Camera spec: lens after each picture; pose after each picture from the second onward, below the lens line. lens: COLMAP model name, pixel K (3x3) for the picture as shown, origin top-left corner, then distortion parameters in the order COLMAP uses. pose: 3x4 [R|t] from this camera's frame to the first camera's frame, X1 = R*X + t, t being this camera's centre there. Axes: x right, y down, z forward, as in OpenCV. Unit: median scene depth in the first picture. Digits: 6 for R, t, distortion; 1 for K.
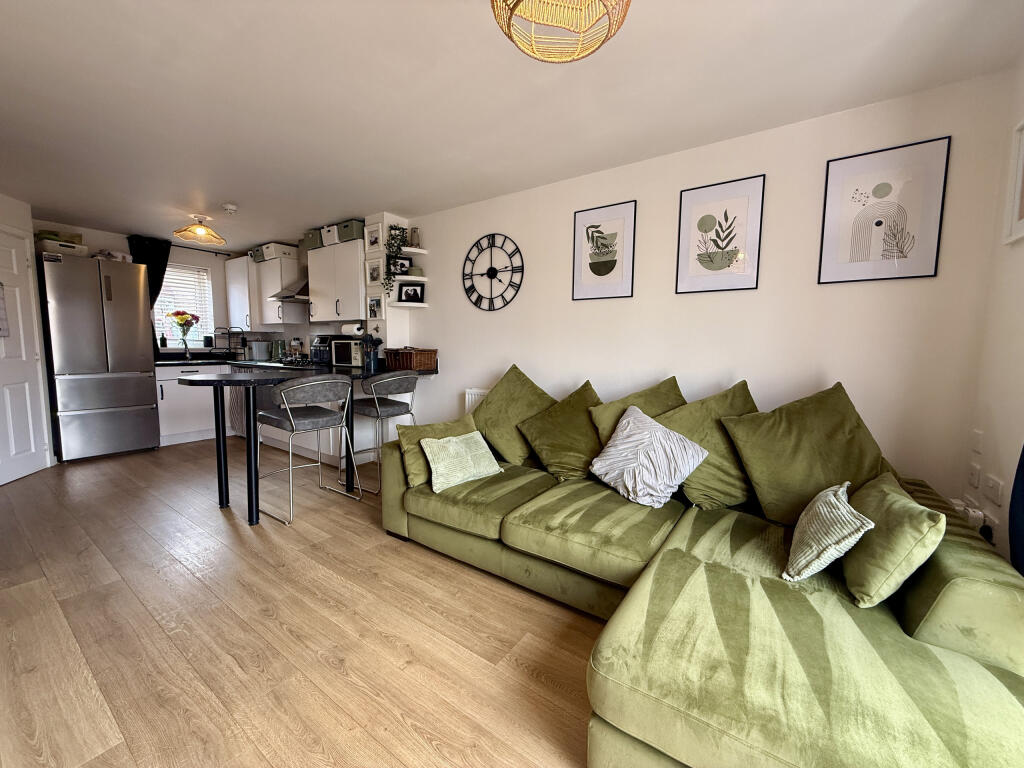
lens RADIAL K [[409.4, 0, 506.6], [0, 409.4, 384.4], [0, 0, 1]] dist [-0.000784, -0.000043]
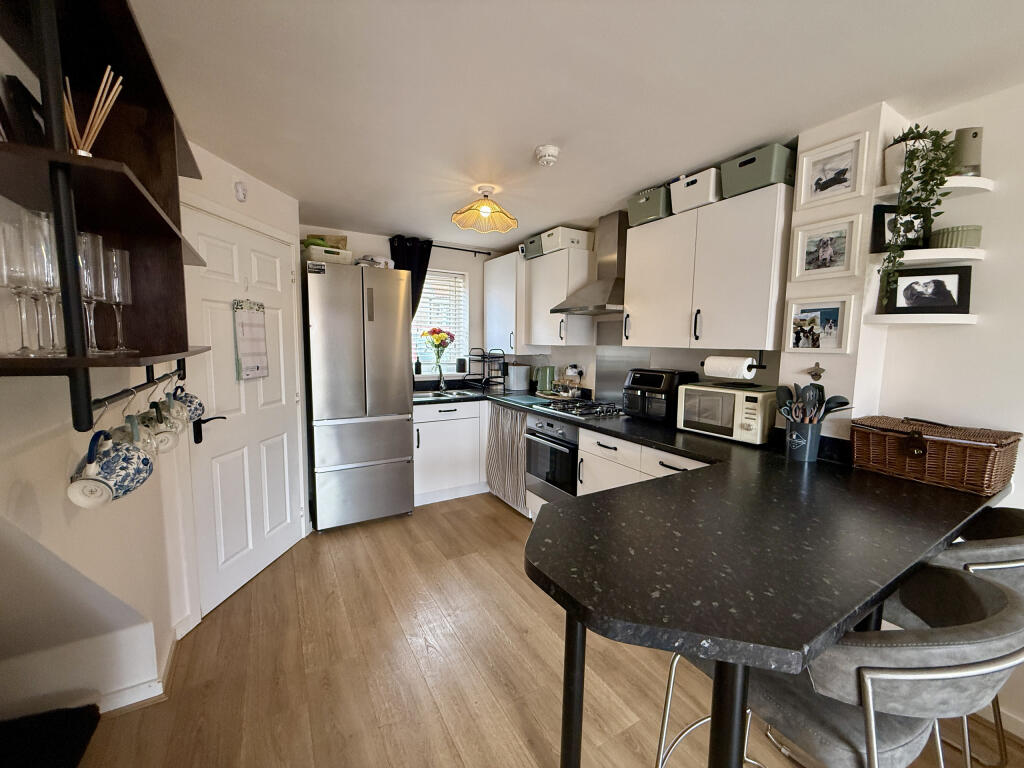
lens RADIAL K [[409.4, 0, 506.8], [0, 409.4, 386.9], [0, 0, 1]] dist [-0.000784, -0.000043]
pose [[0.909681, 0.046701, -0.412673, -0.428118], [-0.043573, 0.998906, 0.016993, -0.107769], [0.413015, 0.002523, 0.910721, 0.418653]]
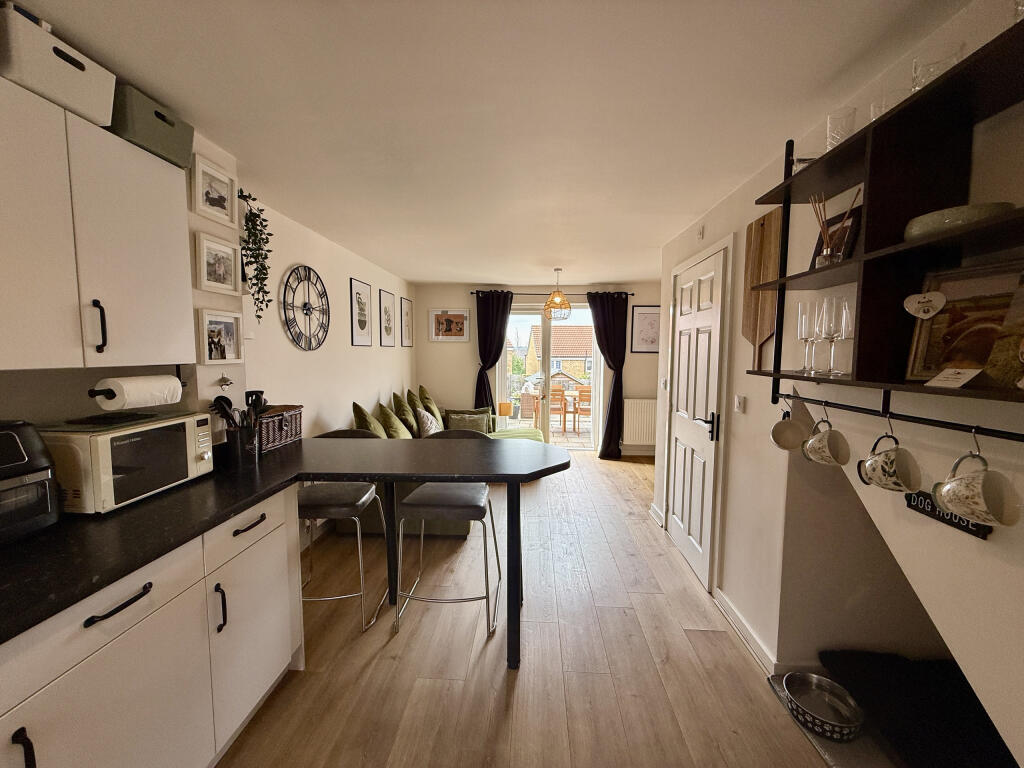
lens RADIAL K [[409.4, 0, 507.8], [0, 409.4, 382.4], [0, 0, 1]] dist [-0.000784, -0.000043]
pose [[-0.532860, -0.080765, 0.842341, -0.871392], [0.068592, 0.988037, 0.138125, -0.173255], [-0.843419, 0.131379, -0.520945, 0.936750]]
